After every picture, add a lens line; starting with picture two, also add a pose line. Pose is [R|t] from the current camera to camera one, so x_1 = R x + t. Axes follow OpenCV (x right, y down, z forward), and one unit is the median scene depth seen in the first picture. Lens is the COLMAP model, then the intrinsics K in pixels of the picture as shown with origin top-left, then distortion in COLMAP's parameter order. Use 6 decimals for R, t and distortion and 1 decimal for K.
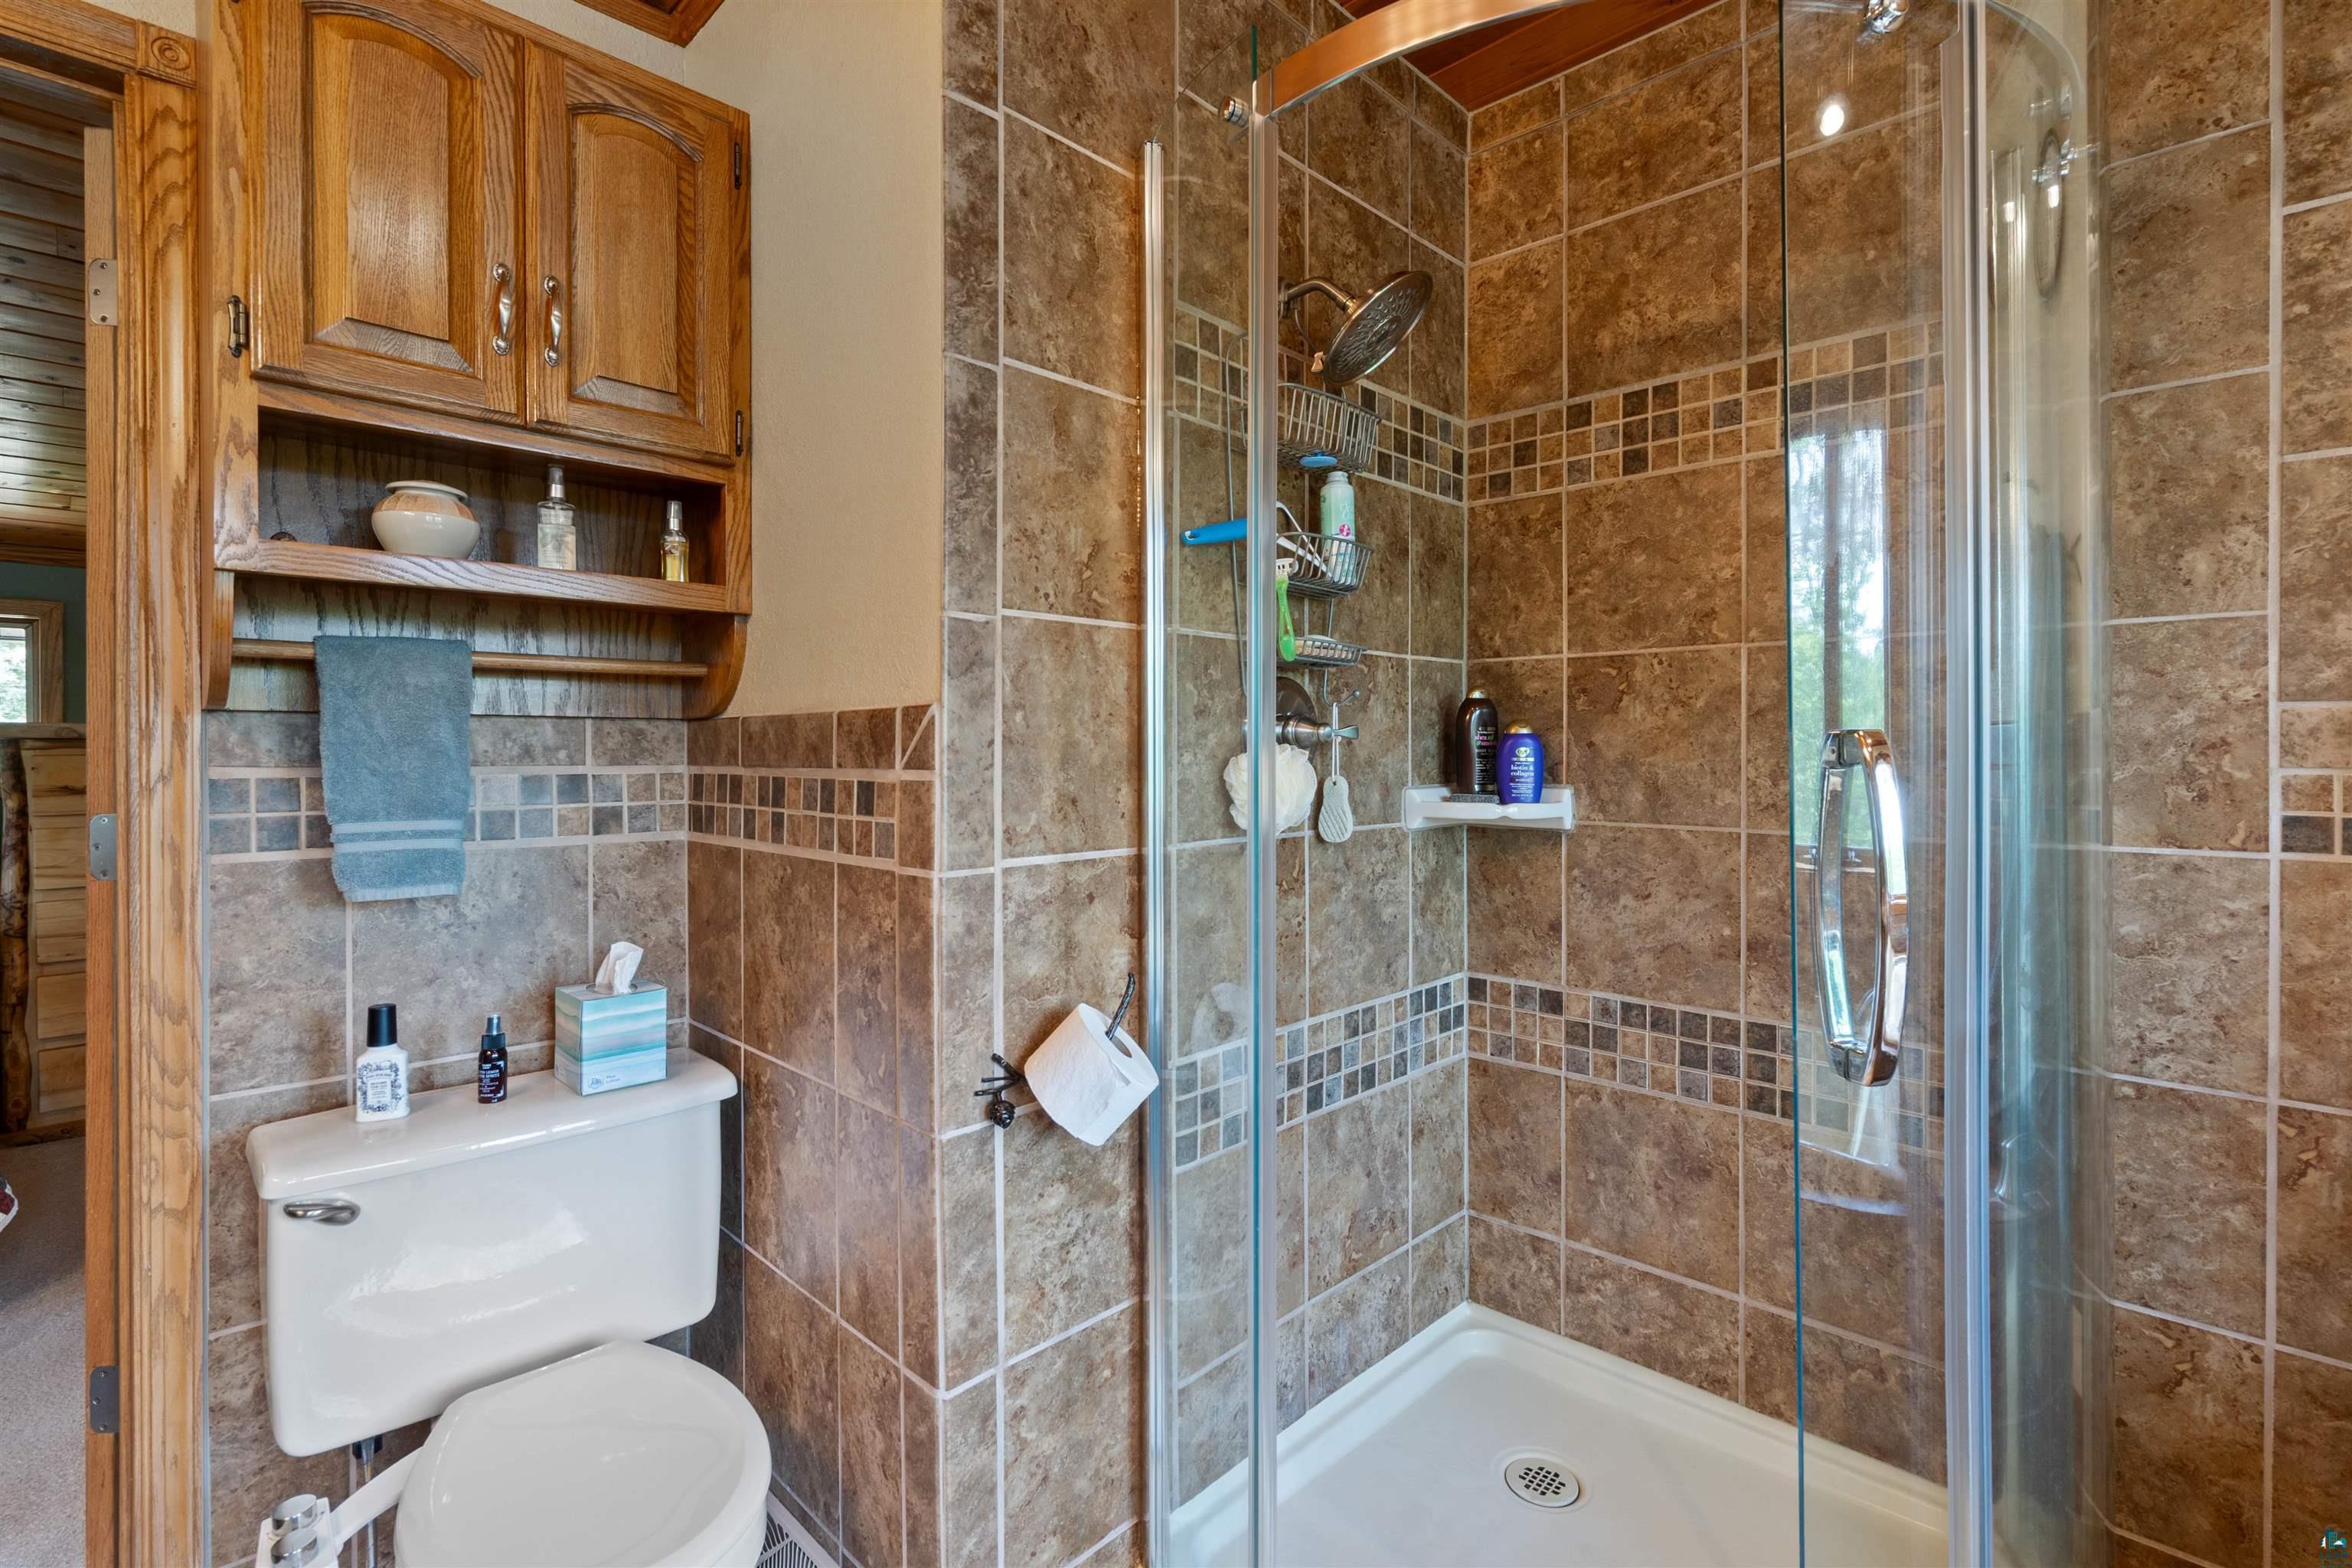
lens RADIAL K [[1085.6, 0, 1175.6], [0, 1085.6, 769.1], [0, 0, 1]] dist [-0.003198, 0.001803]
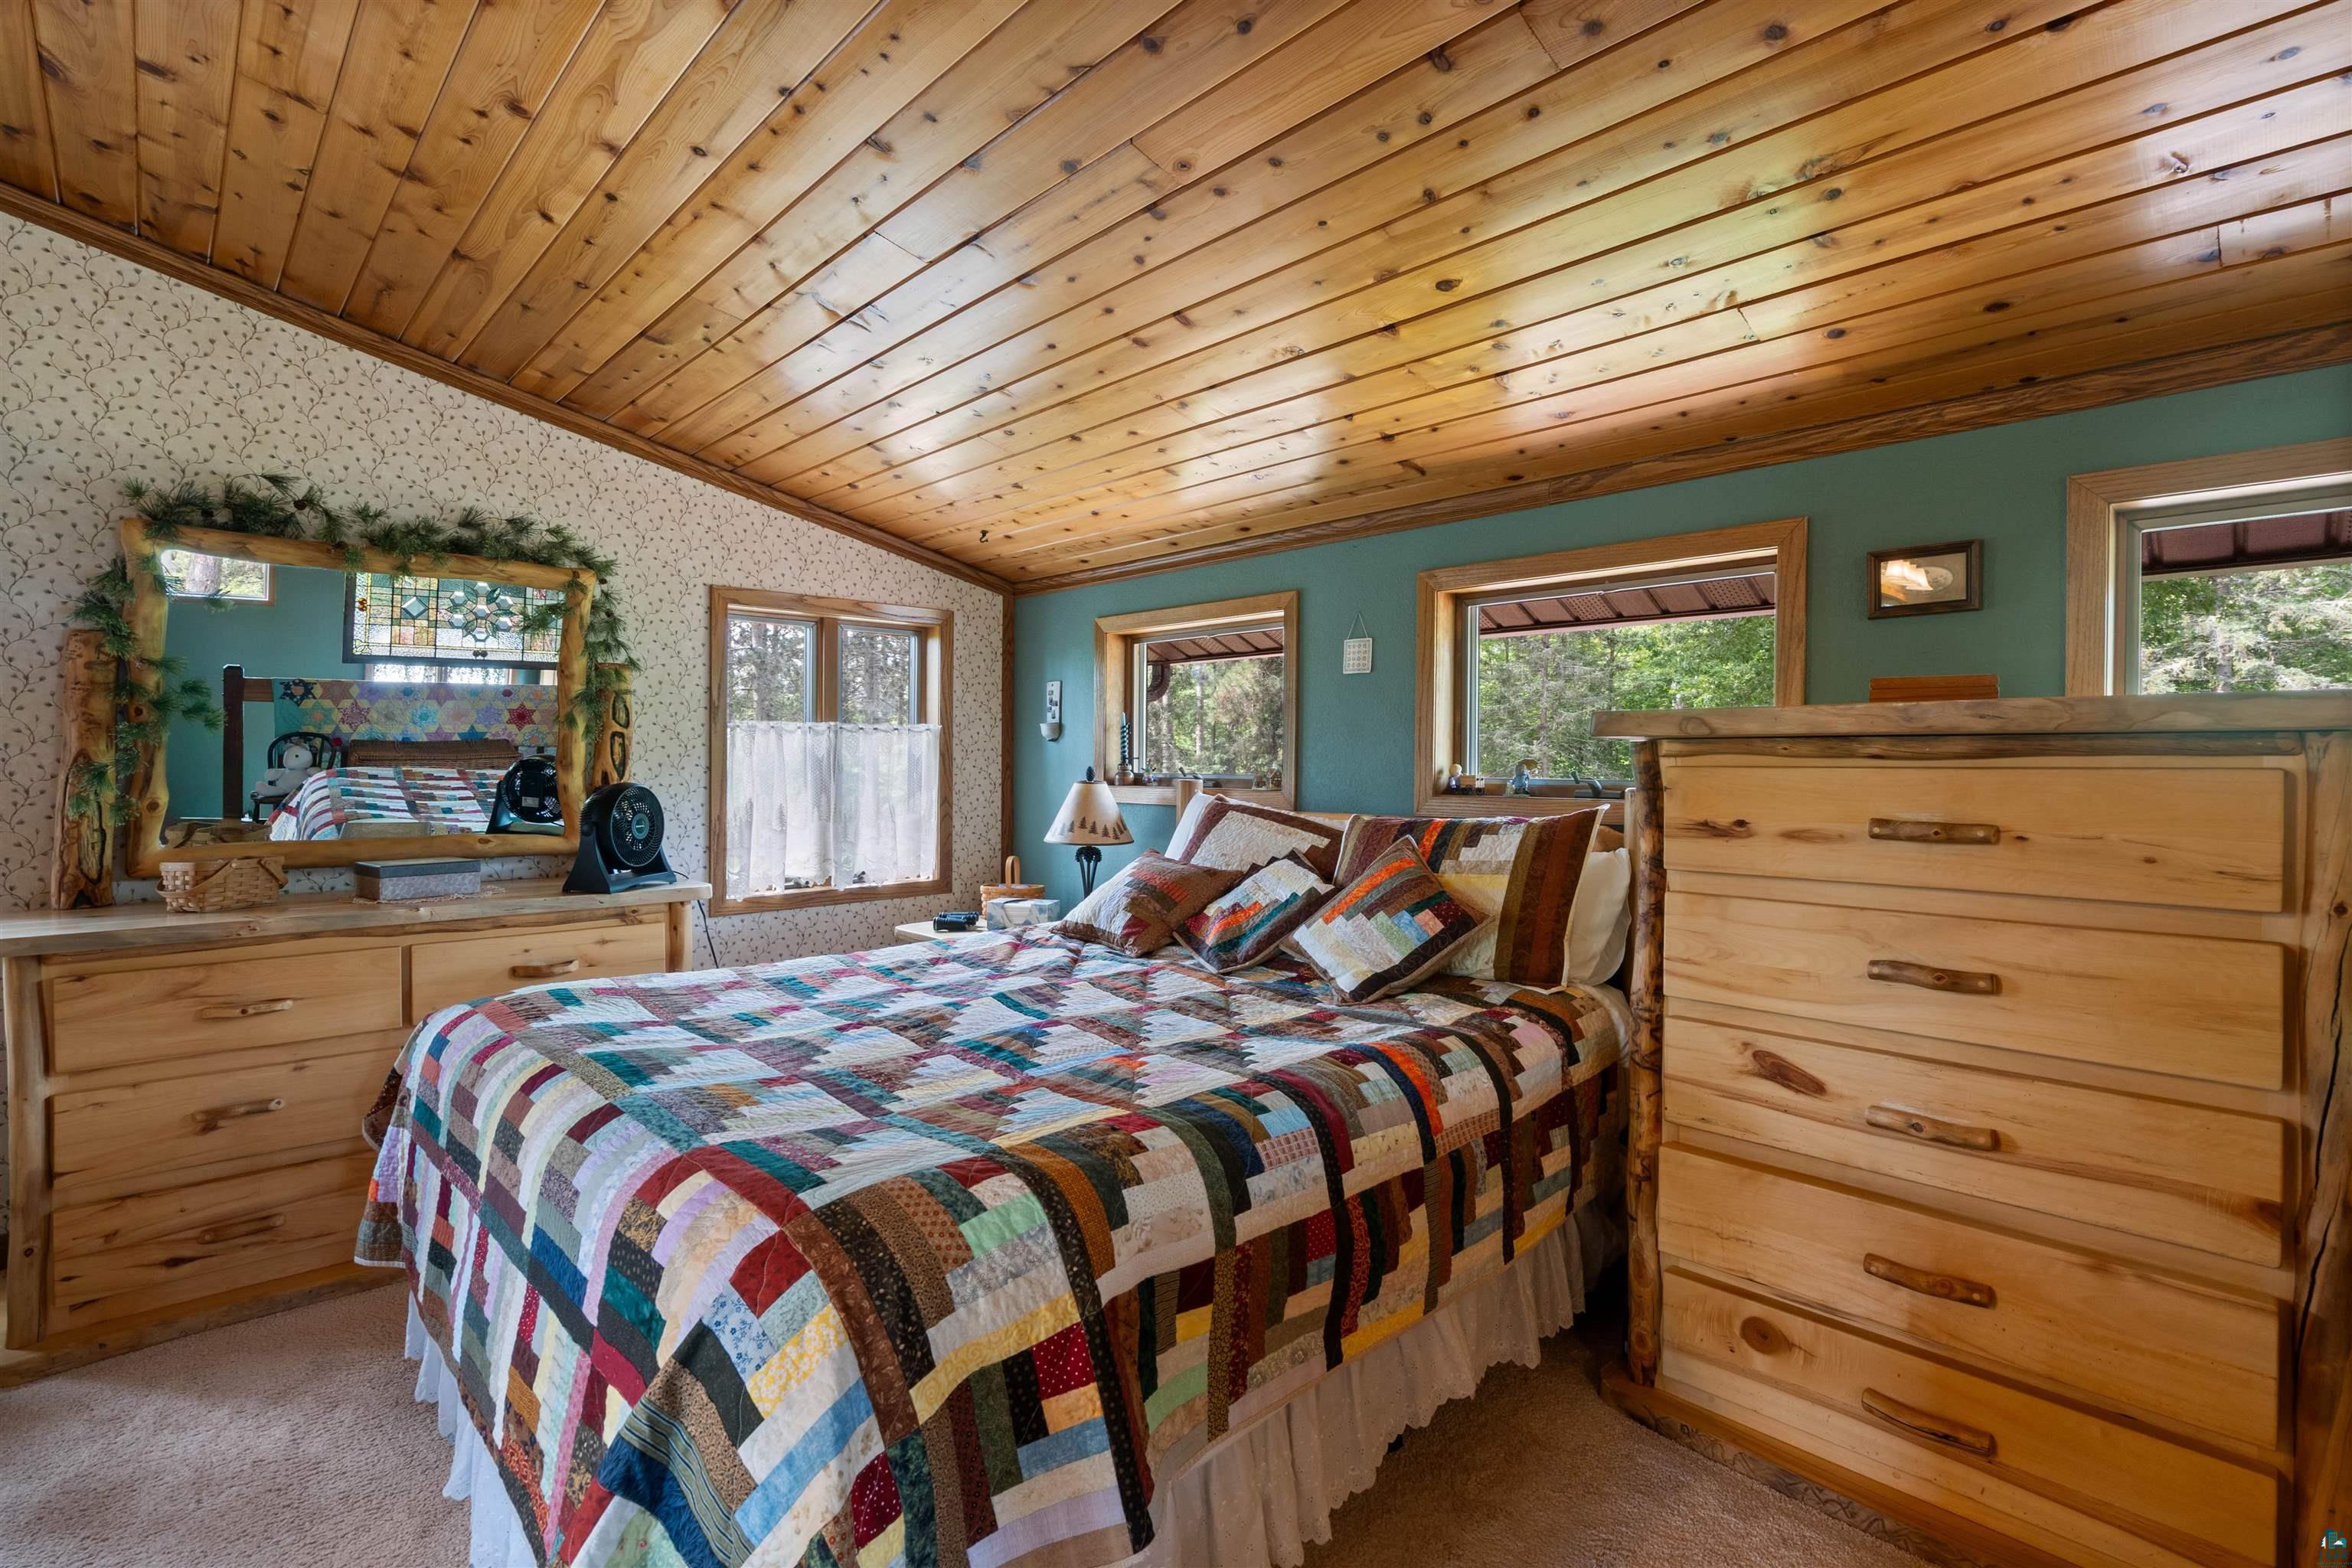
lens RADIAL K [[1085.6, 0, 1172.8], [0, 1085.6, 780.8], [0, 0, 1]] dist [-0.003198, 0.001803]
pose [[-0.031631, 0.017025, -0.999355, -0.456805], [-0.012234, 0.999773, 0.017419, -0.012110], [0.999425, 0.012777, -0.031416, 0.749237]]
